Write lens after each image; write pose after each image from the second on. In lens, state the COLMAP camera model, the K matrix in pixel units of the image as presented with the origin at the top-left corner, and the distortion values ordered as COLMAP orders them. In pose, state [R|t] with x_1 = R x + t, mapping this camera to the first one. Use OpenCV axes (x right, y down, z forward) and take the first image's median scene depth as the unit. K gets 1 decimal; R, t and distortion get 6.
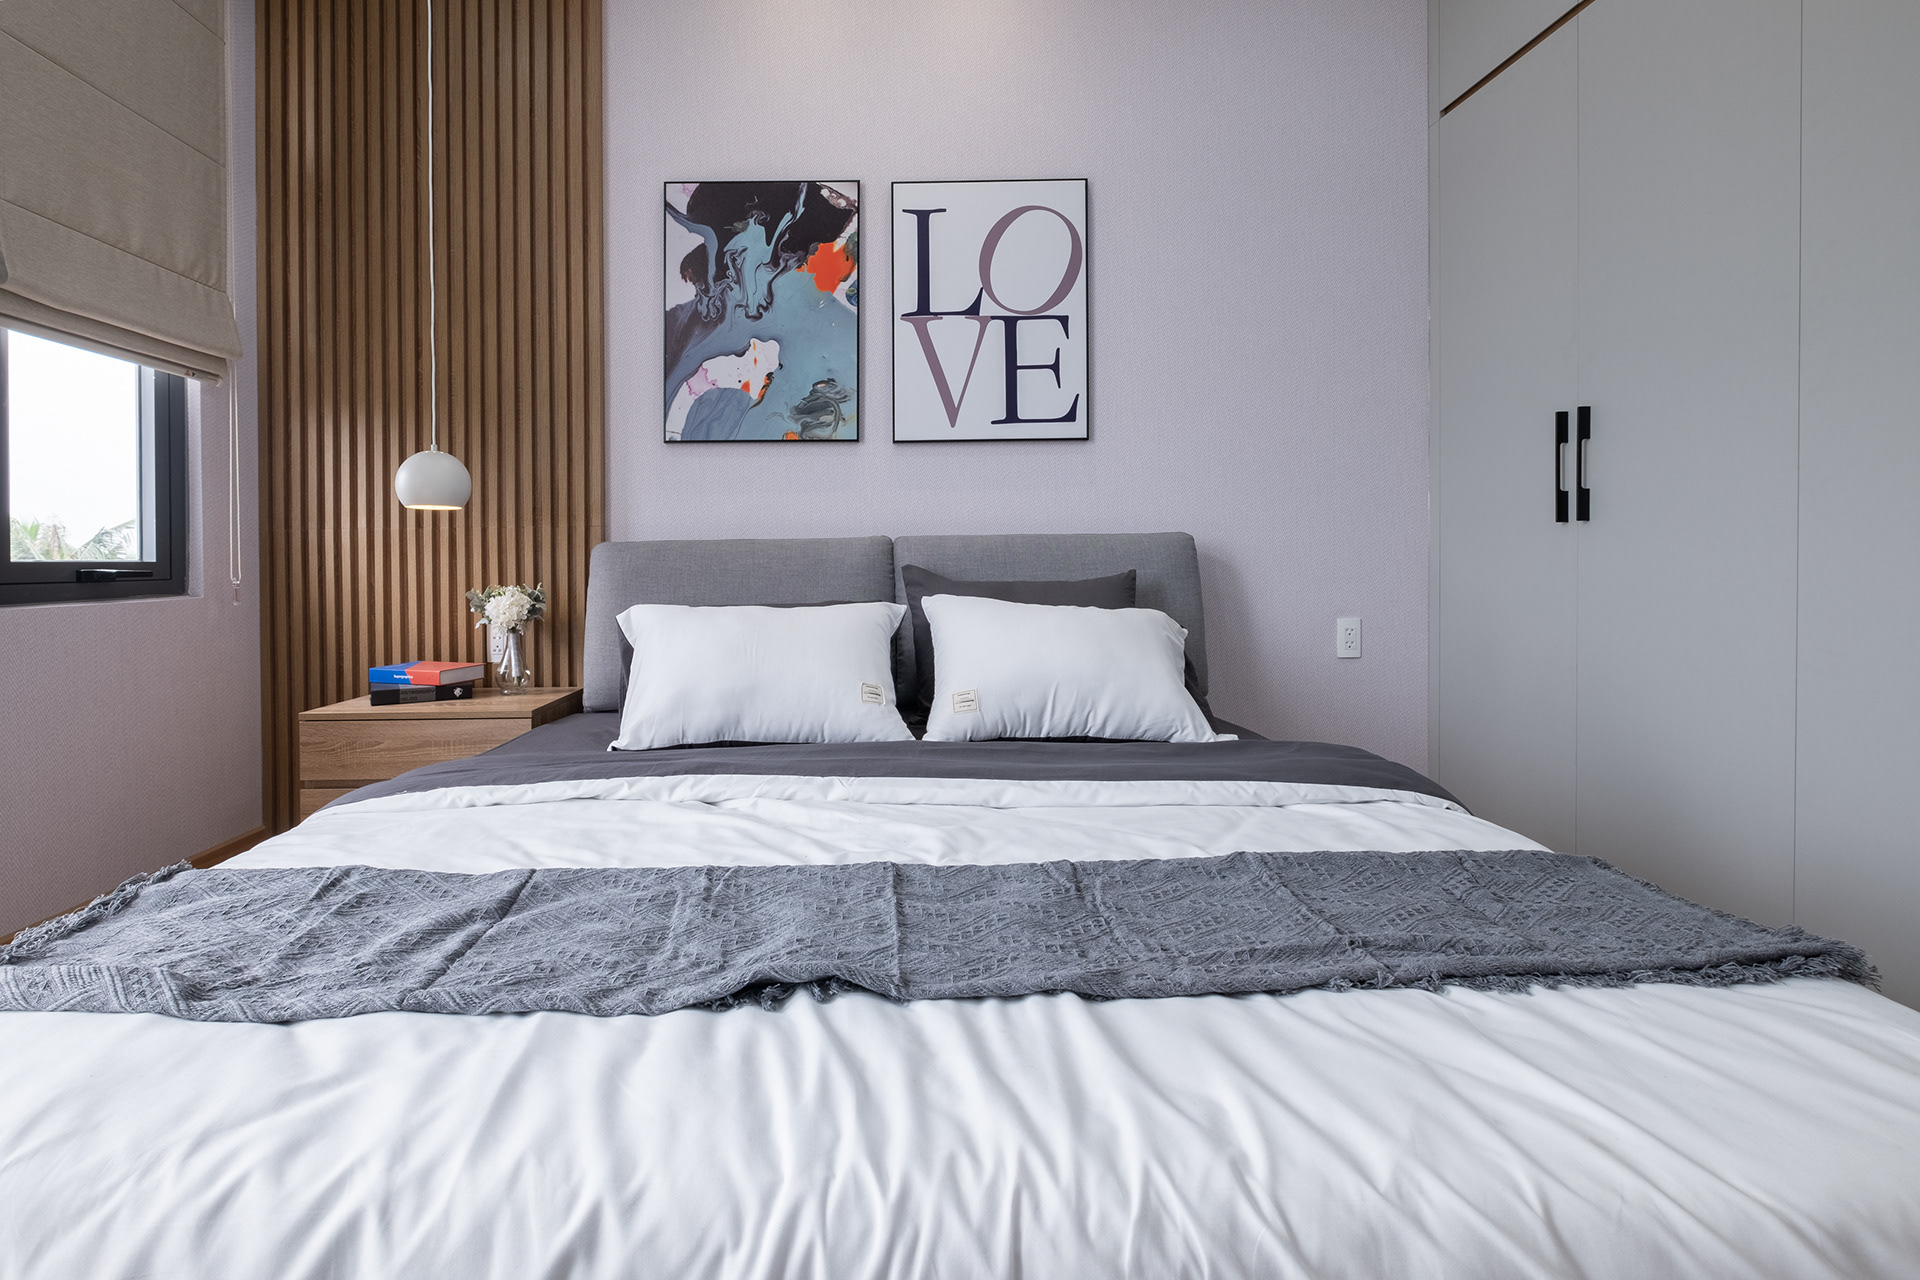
lens RADIAL K [[869.1, 0, 961.5], [0, 869.1, 648.2], [0, 0, 1]] dist [0.003630, 0.000333]
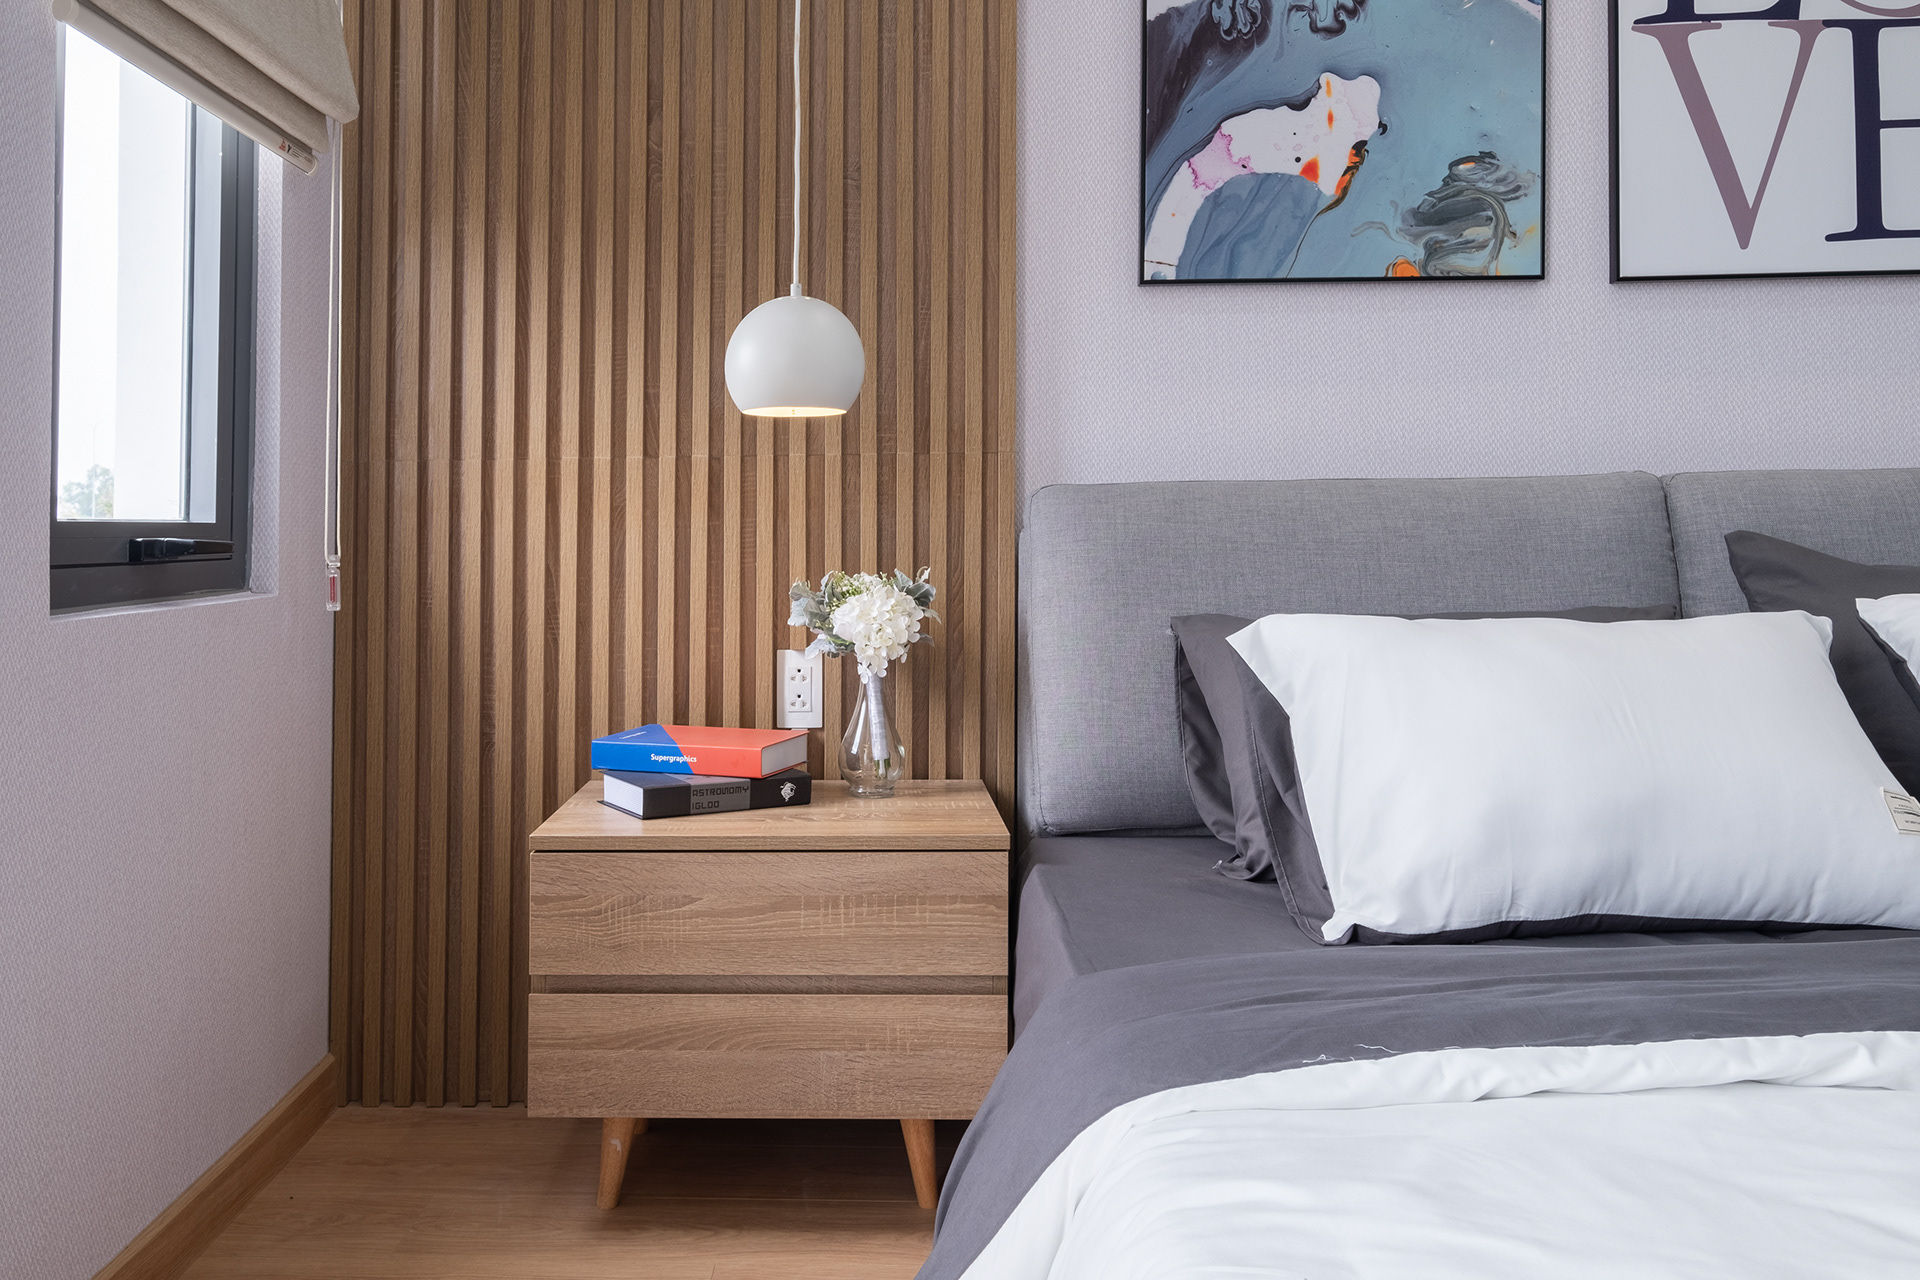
lens RADIAL K [[1551.1, 0, 958.9], [0, 1551.1, 635.4], [0, 0, 1]] dist [0.002688, 0.011838]
pose [[0.999071, 0.004368, -0.042881, -0.408549], [-0.005857, 0.999382, -0.034674, -0.006437], [0.042704, 0.034893, 0.998478, 0.125071]]
